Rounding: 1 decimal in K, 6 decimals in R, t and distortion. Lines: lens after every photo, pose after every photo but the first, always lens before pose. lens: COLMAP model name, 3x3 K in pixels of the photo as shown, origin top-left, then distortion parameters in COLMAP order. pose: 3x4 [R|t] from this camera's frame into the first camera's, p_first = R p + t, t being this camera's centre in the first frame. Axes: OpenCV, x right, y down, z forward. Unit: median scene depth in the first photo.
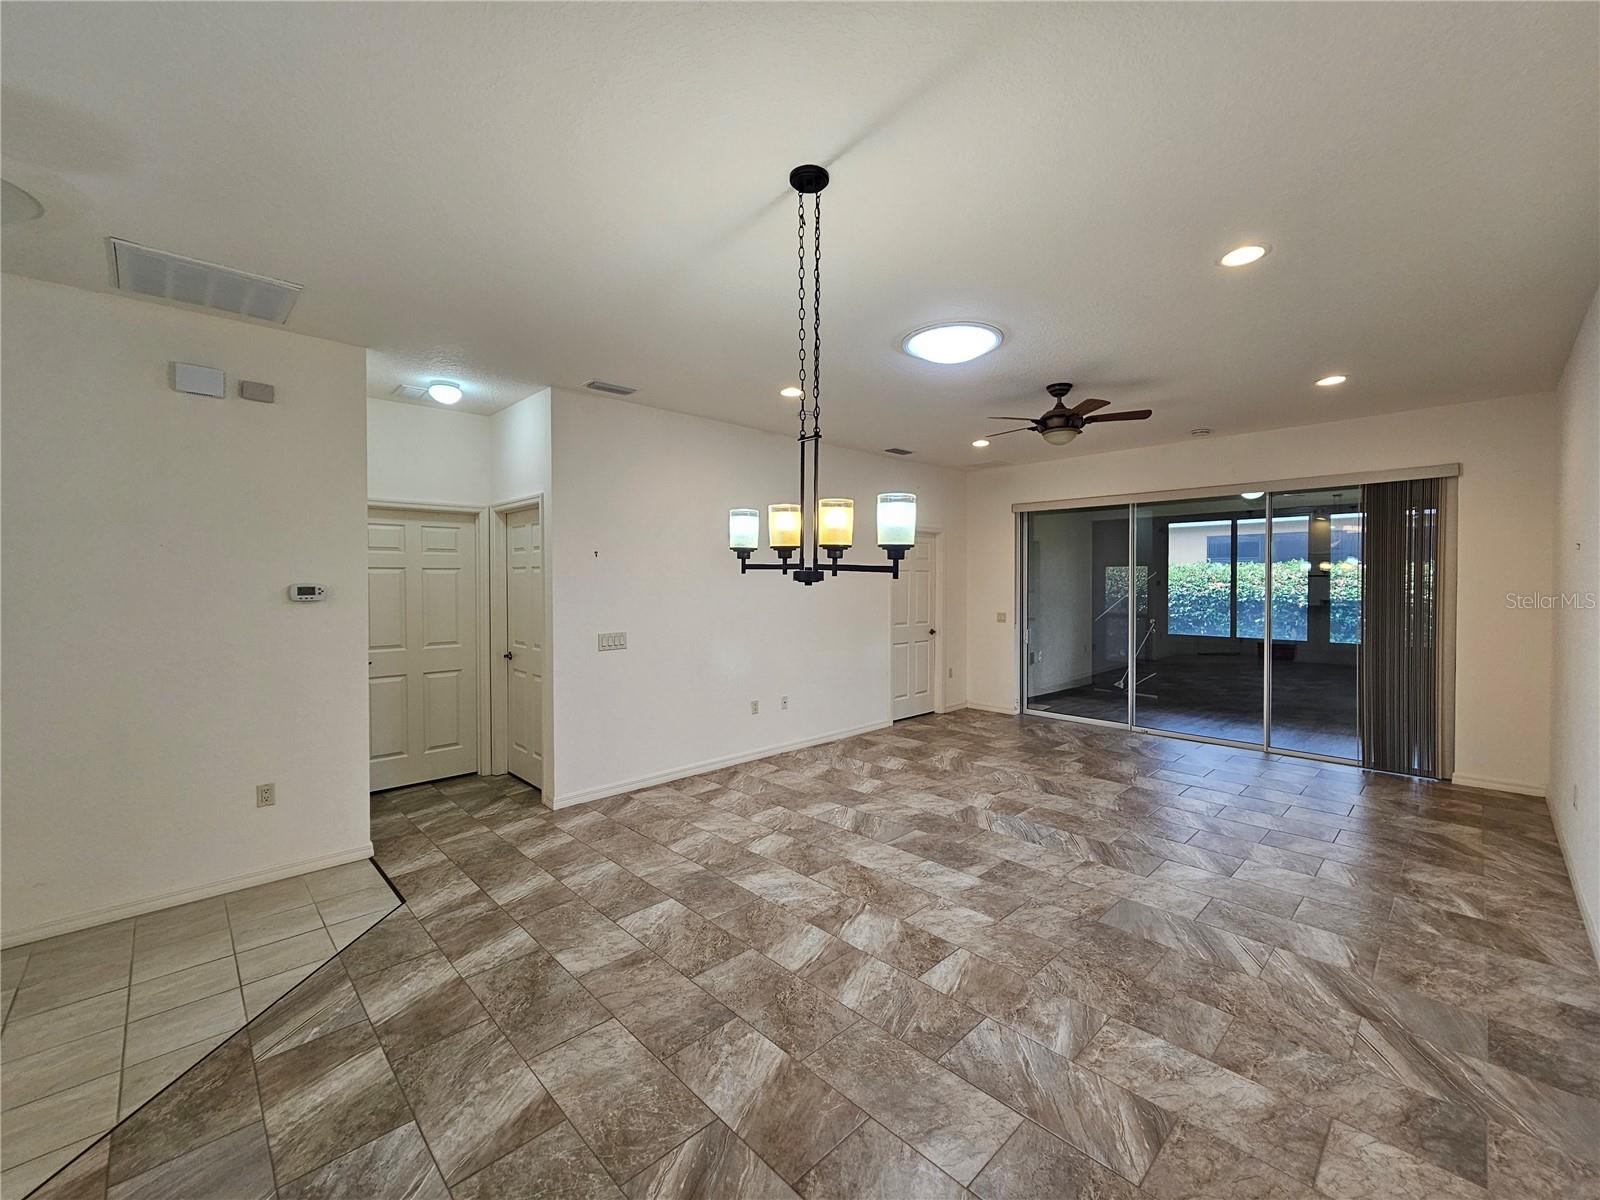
lens RADIAL K [[657.4, 0, 811.7], [0, 657.4, 590.1], [0, 0, 1]] dist [-0.002112, 0.000759]
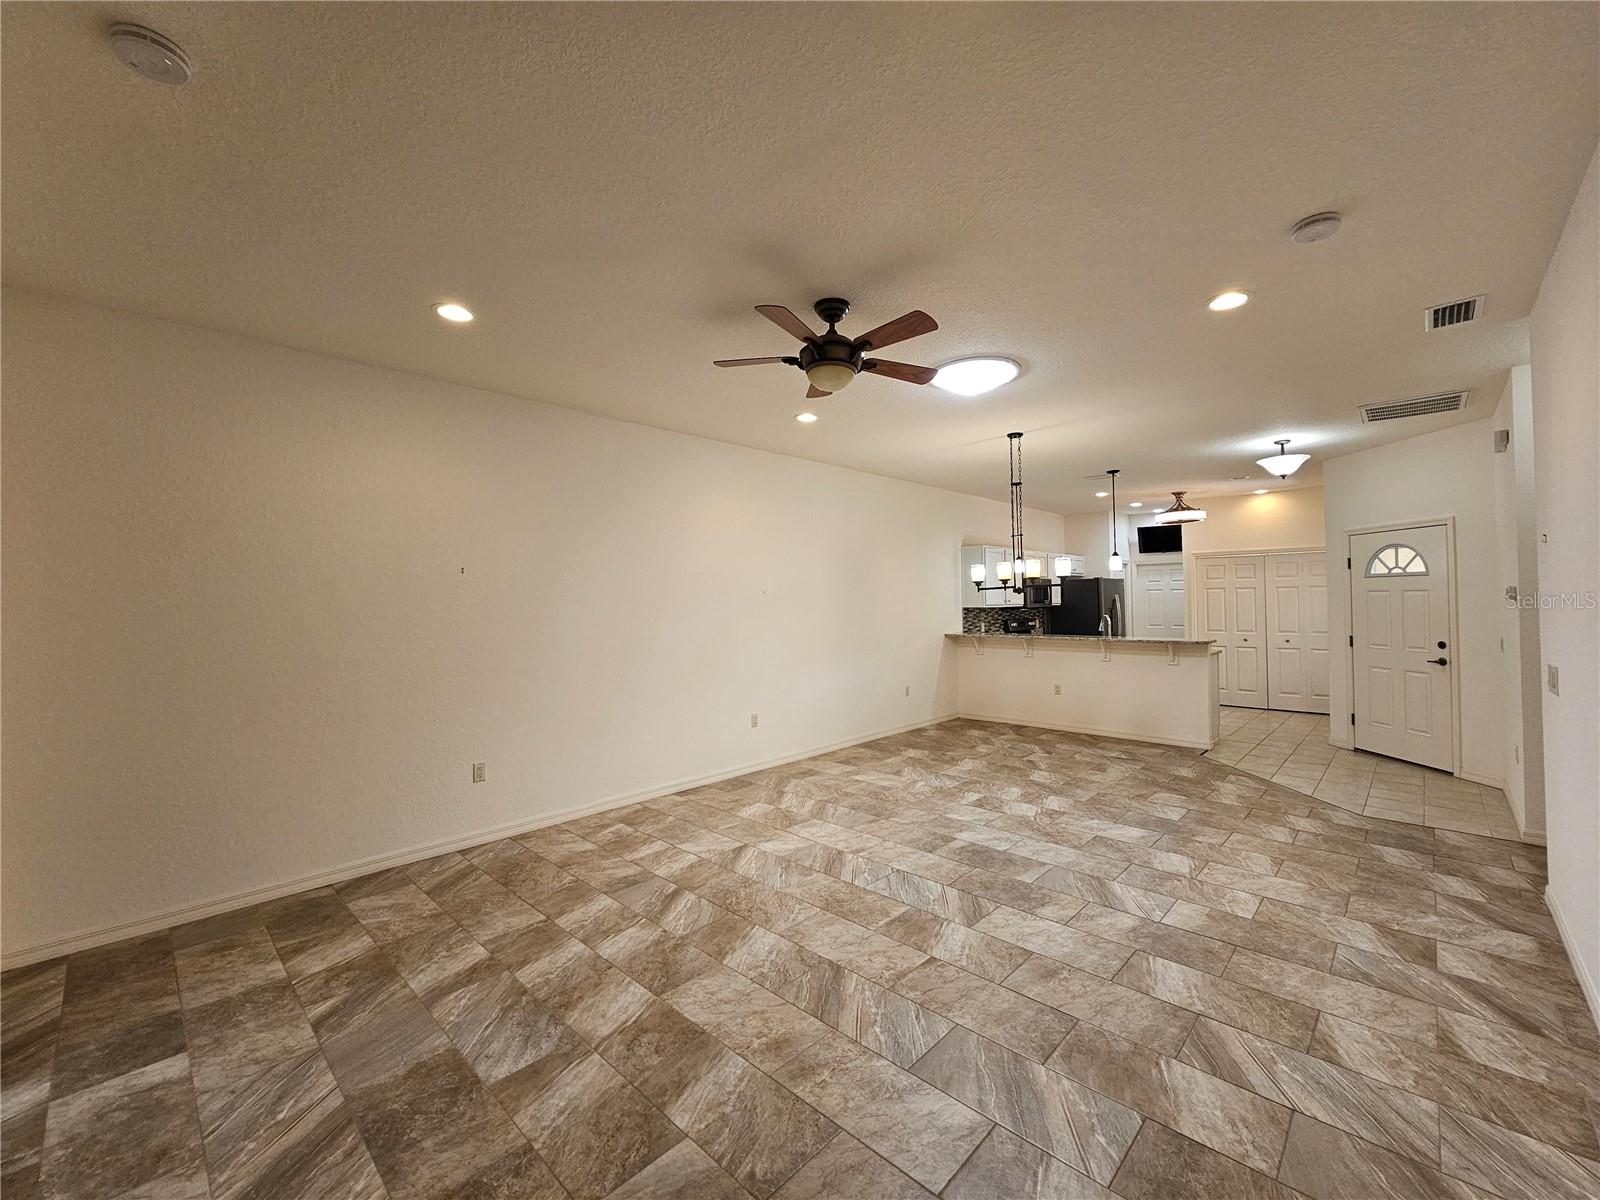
lens RADIAL K [[657.4, 0, 811.7], [0, 657.4, 590.1], [0, 0, 1]] dist [-0.002112, 0.000759]
pose [[-0.999005, 0.013773, -0.042427, 0.569603], [0.013864, 0.999902, -0.001846, -0.017907], [0.042397, -0.002432, -0.999098, 2.219253]]
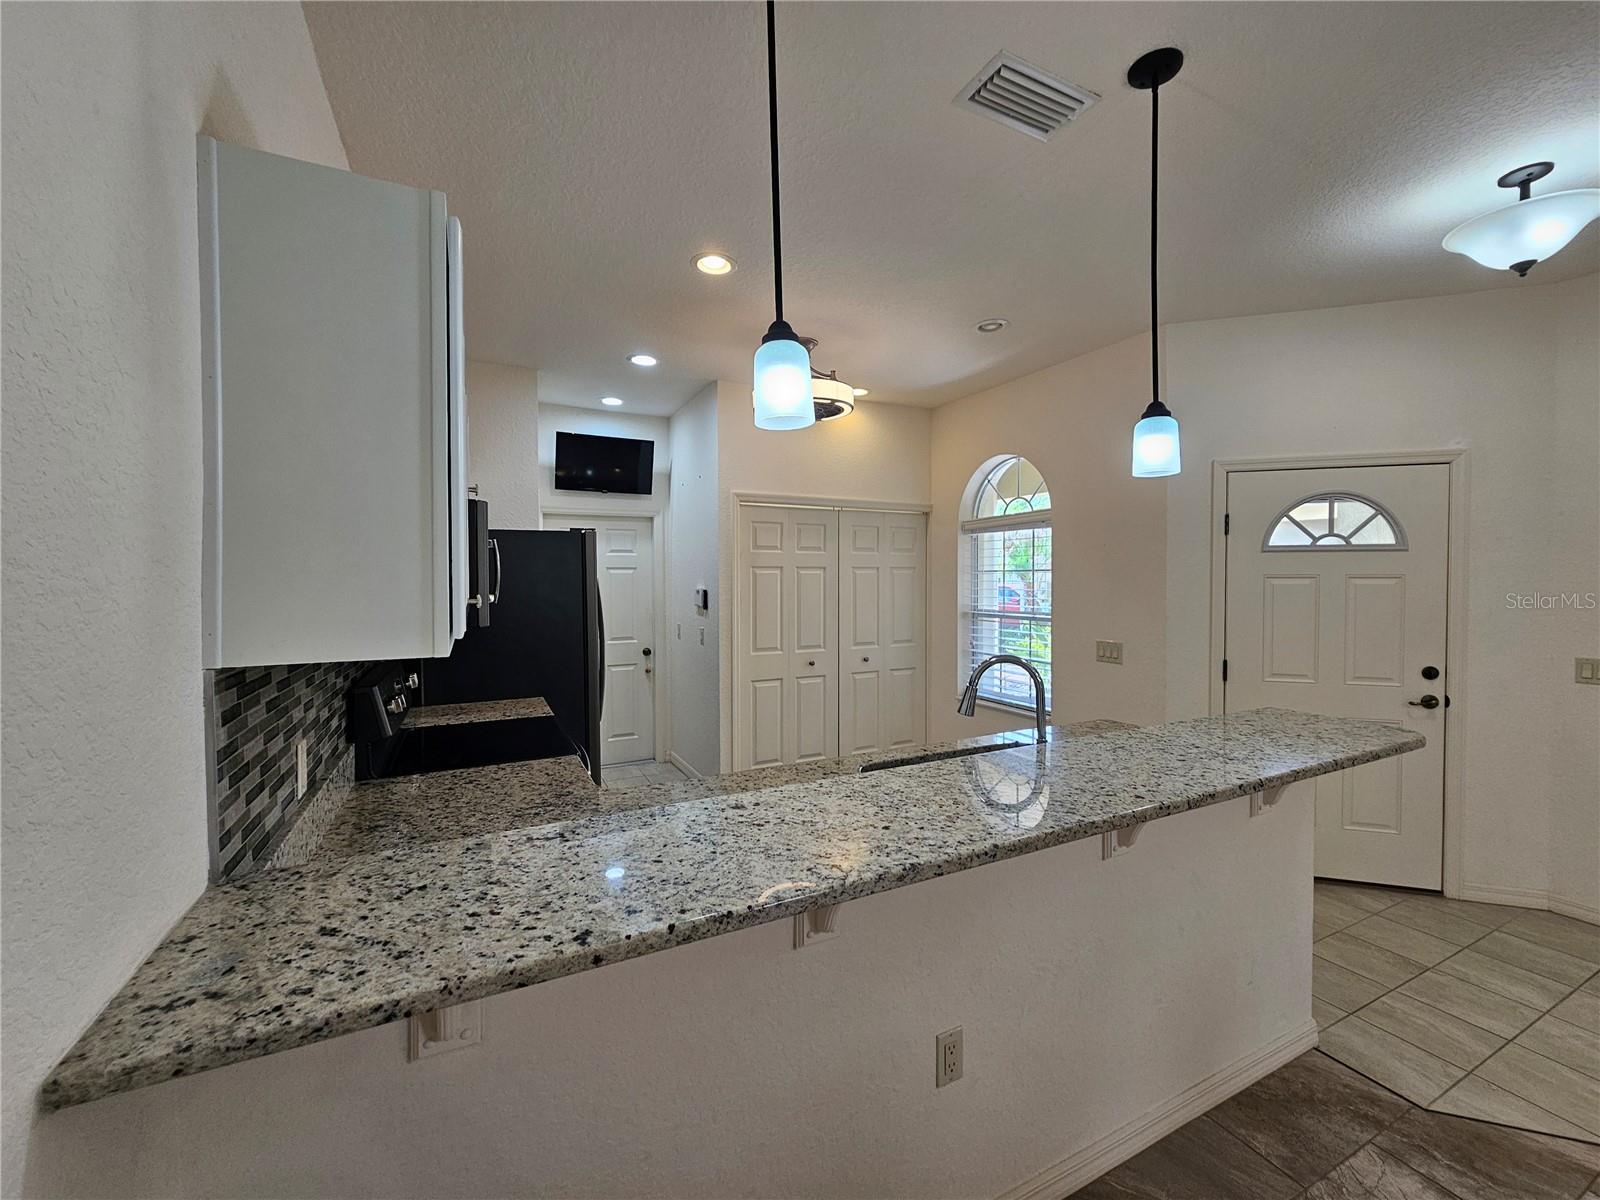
lens RADIAL K [[657.4, 0, 811.7], [0, 657.4, 590.1], [0, 0, 1]] dist [-0.002112, 0.000759]
pose [[-0.293724, 0.019260, -0.955696, 0.090693], [-0.013139, 0.999621, 0.024183, 0.007618], [0.955800, 0.019660, -0.293360, 0.083157]]
